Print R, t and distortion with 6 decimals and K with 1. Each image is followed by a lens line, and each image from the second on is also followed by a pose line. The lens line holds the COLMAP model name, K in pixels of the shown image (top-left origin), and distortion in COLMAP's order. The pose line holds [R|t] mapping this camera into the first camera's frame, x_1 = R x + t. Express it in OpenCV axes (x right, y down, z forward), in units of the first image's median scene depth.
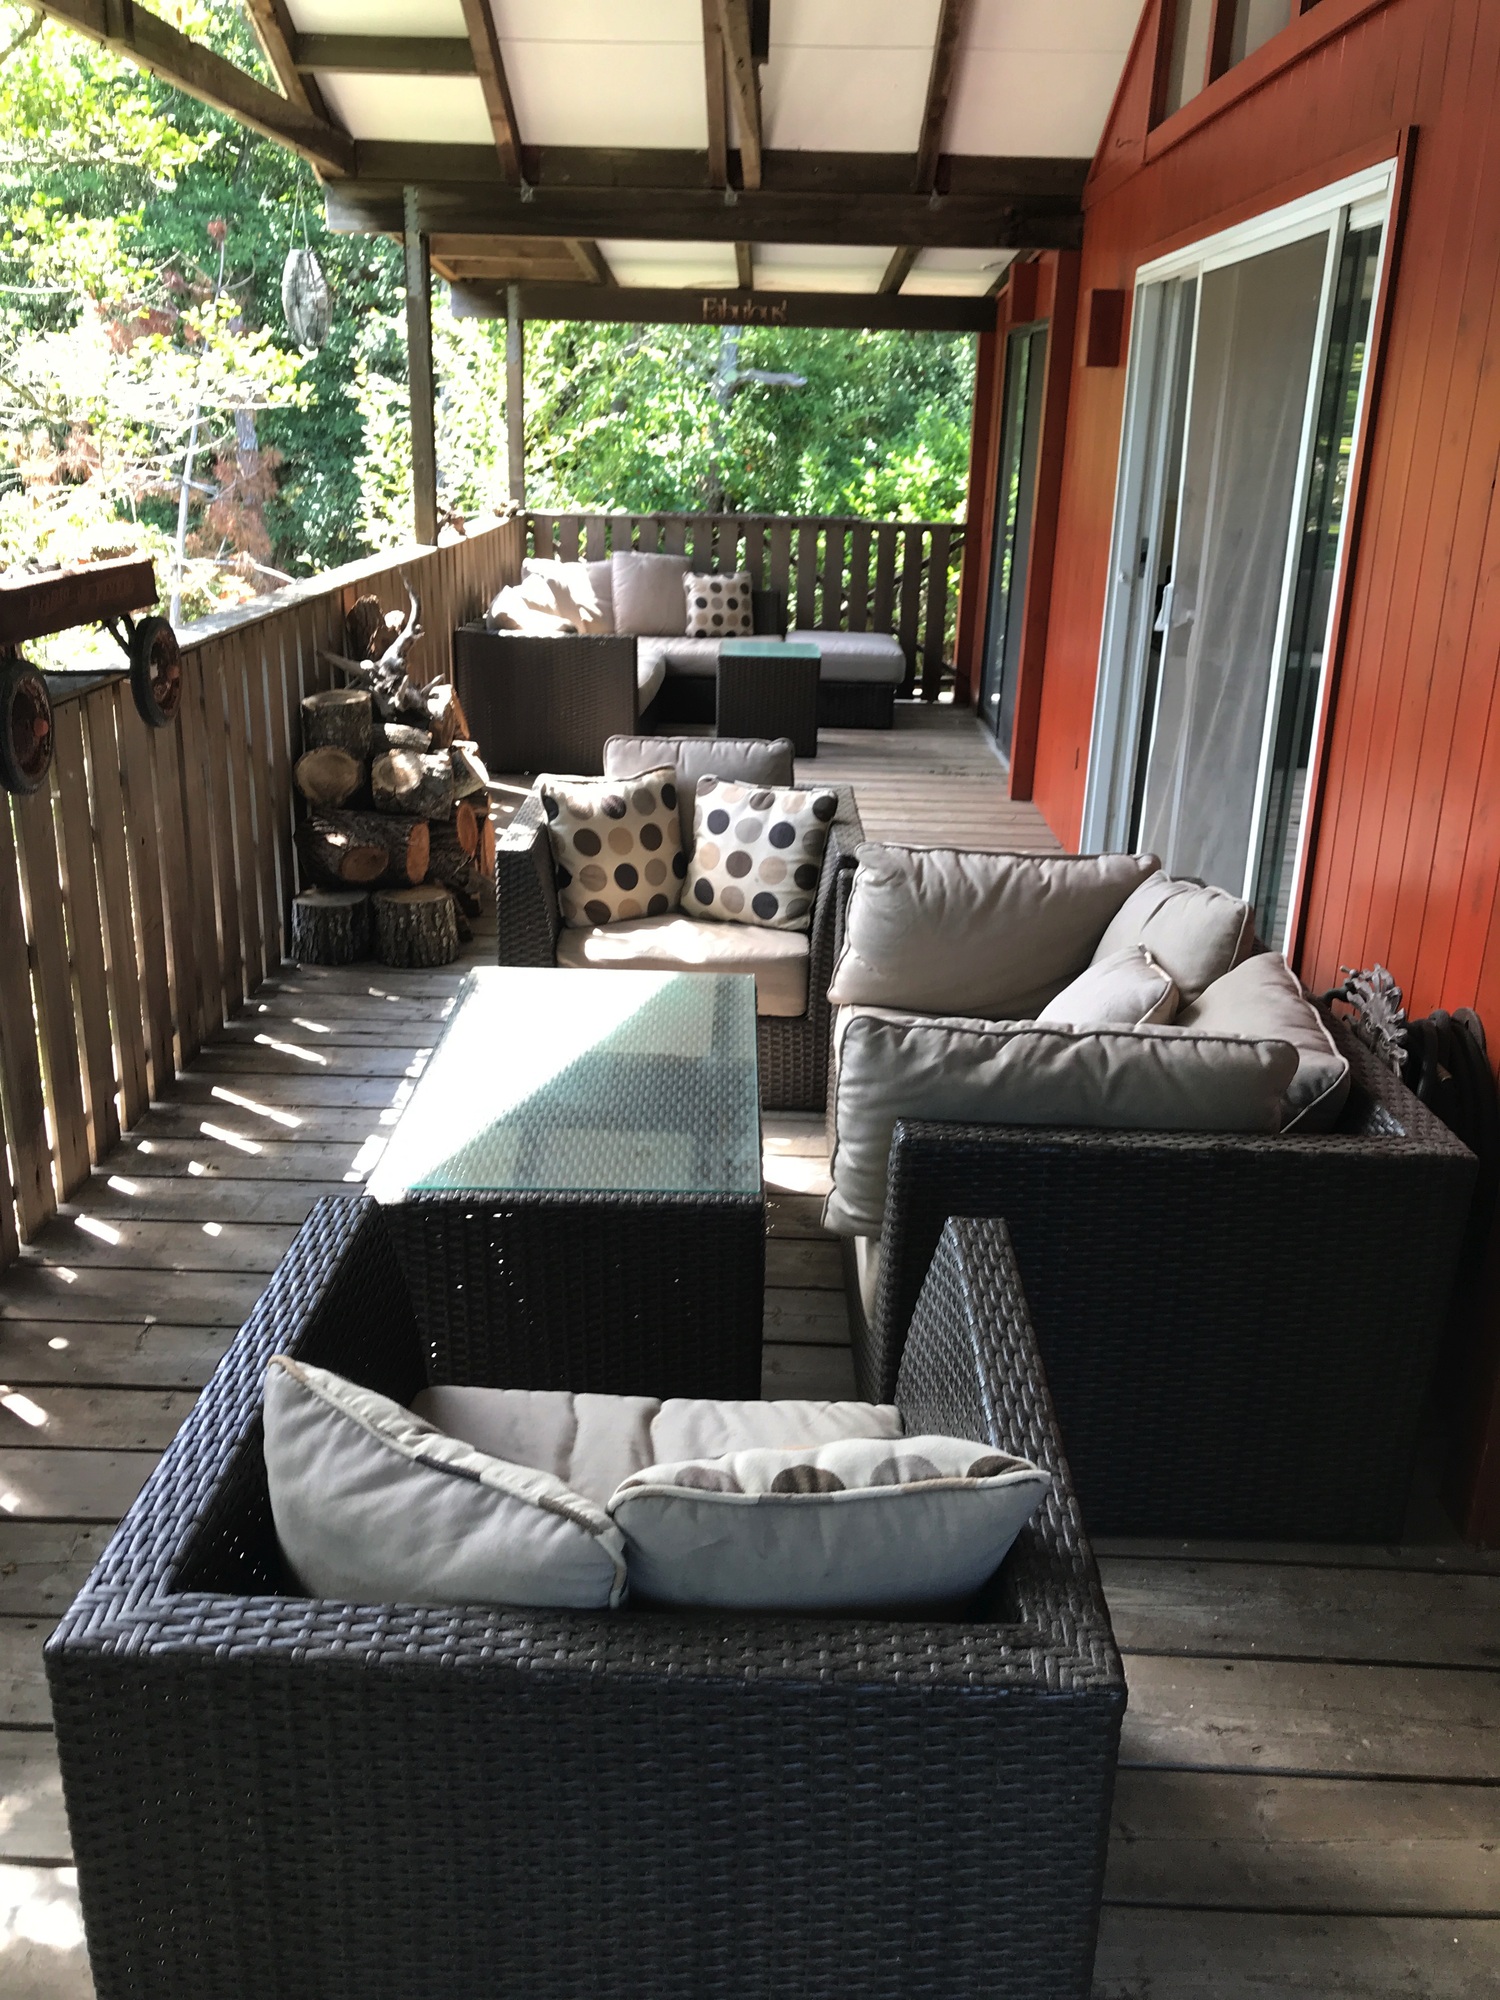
lens RADIAL K [[1641.7, 0, 752.1], [0, 1641.7, 996.5], [0, 0, 1]] dist [0.048113, -0.028511]
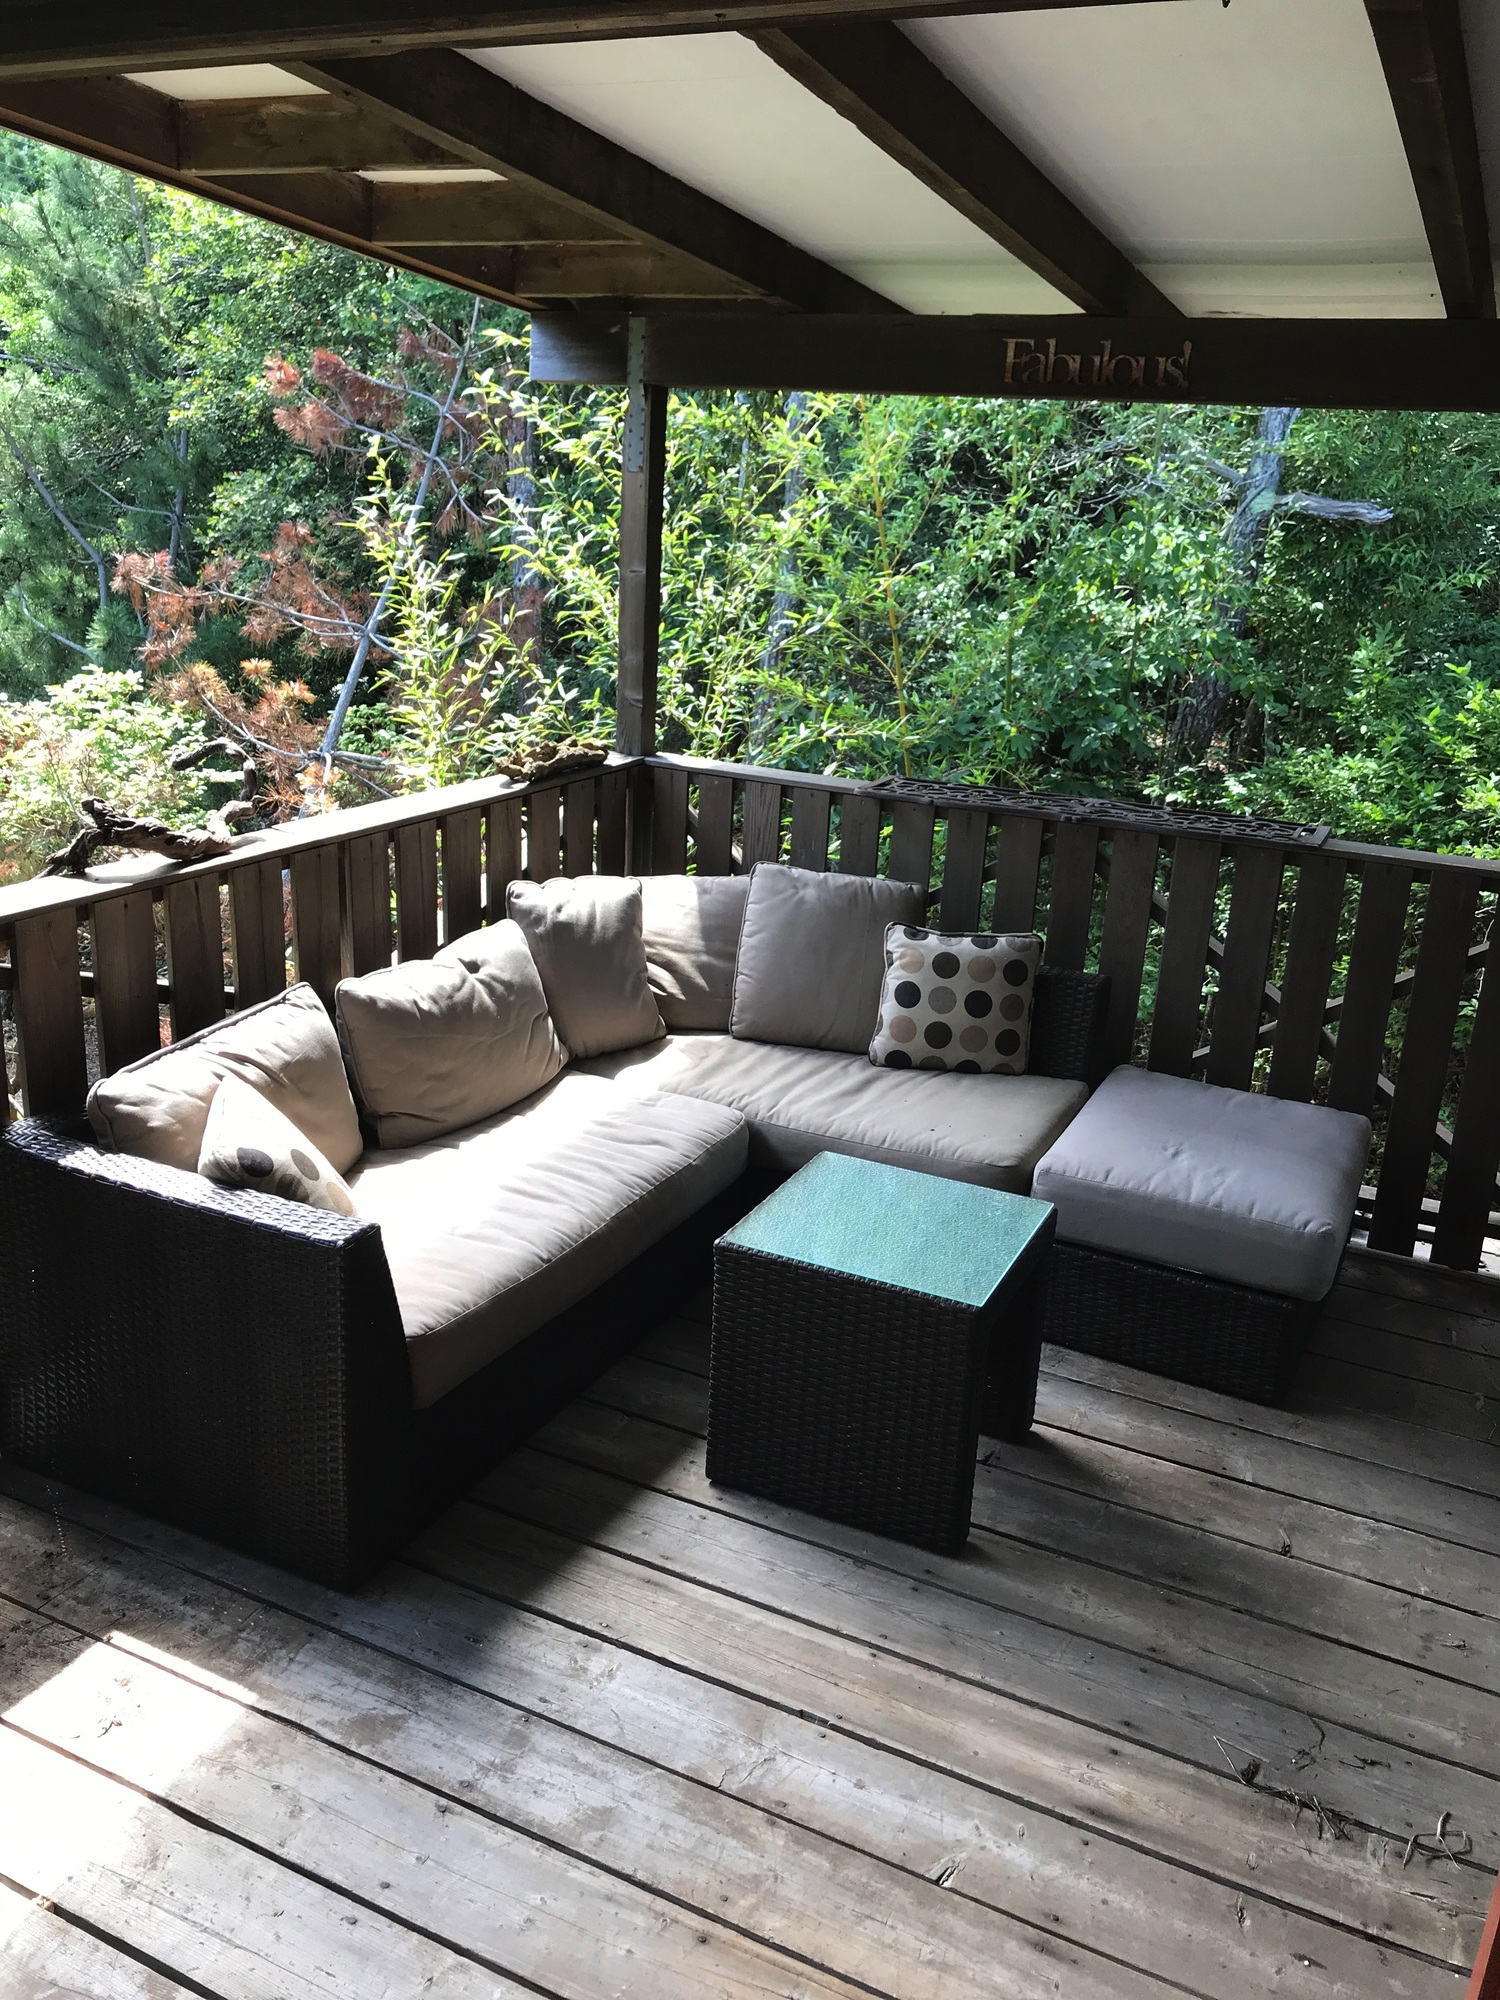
lens RADIAL K [[1641.7, 0, 745.9], [0, 1641.7, 1004.8], [0, 0, 1]] dist [0.048113, -0.028511]
pose [[0.908515, 0.151861, -0.389279, 0.104886], [-0.172262, 0.984890, -0.017817, -0.219701], [0.380691, 0.083245, 0.920948, 0.564244]]
